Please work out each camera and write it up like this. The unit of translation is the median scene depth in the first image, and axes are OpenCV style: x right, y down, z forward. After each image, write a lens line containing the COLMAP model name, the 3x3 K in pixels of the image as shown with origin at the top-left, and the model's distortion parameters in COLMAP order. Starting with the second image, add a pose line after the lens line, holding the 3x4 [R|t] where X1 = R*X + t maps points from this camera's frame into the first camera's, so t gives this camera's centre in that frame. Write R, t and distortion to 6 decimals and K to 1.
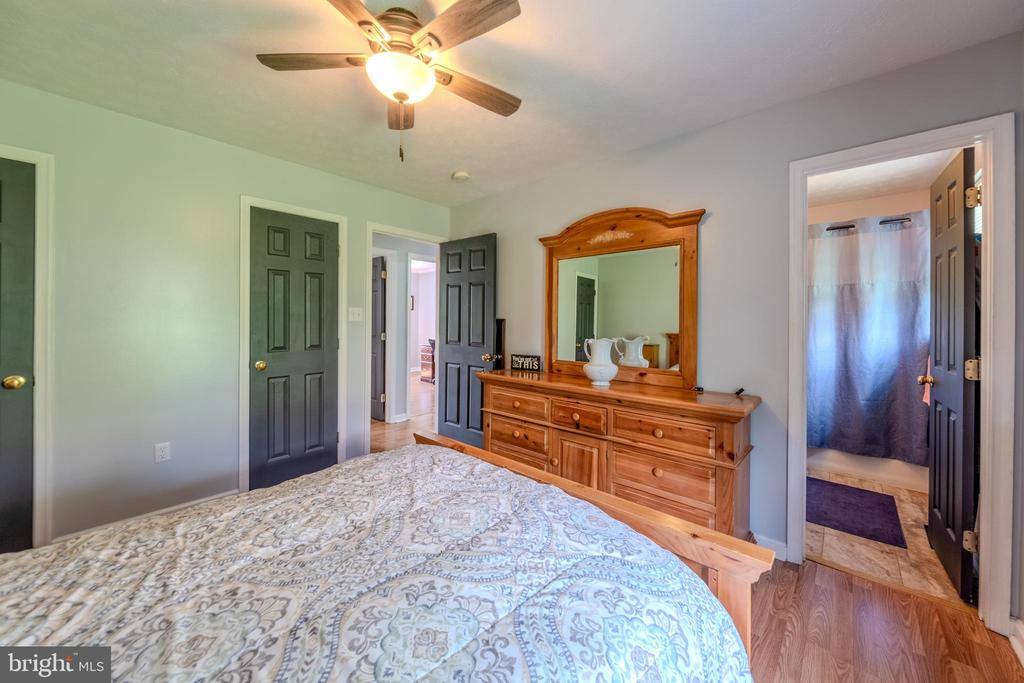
lens RADIAL K [[373.2, 0, 517.1], [0, 373.2, 323.1], [0, 0, 1]] dist [0.003276, 0.000065]
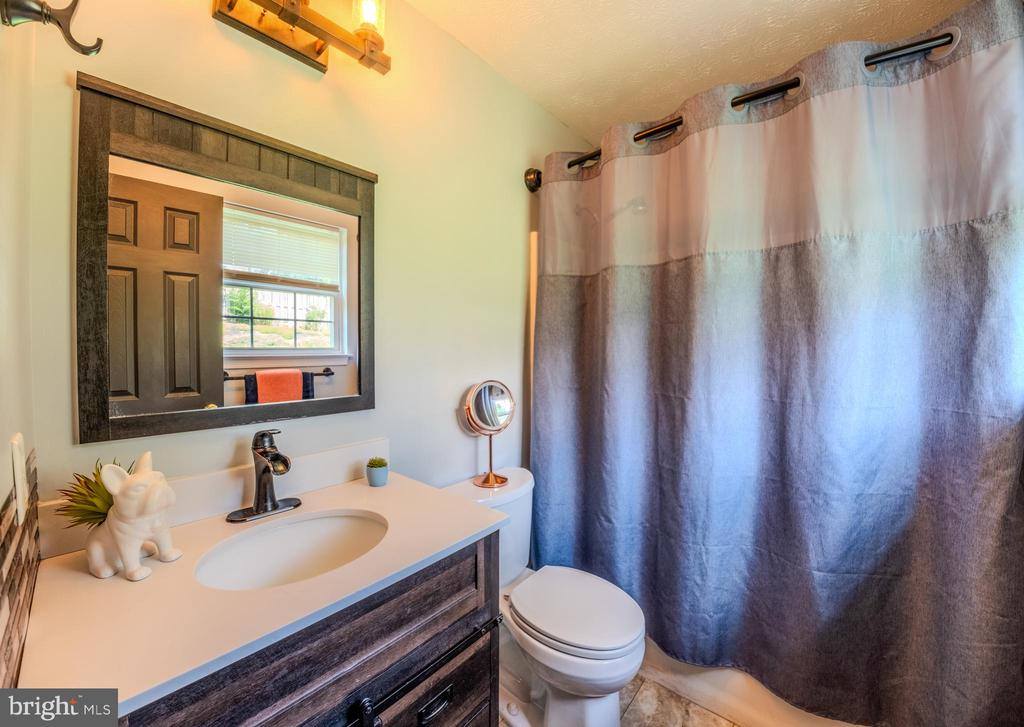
lens RADIAL K [[372.9, 0, 506.6], [0, 372.9, 358.3], [0, 0, 1]] dist [-0.038373, 0.000867]
pose [[0.999981, -0.002389, -0.005766, 0.624598], [0.002494, 0.999830, 0.018242, -0.001579], [0.005721, -0.018256, 0.999817, 0.658017]]
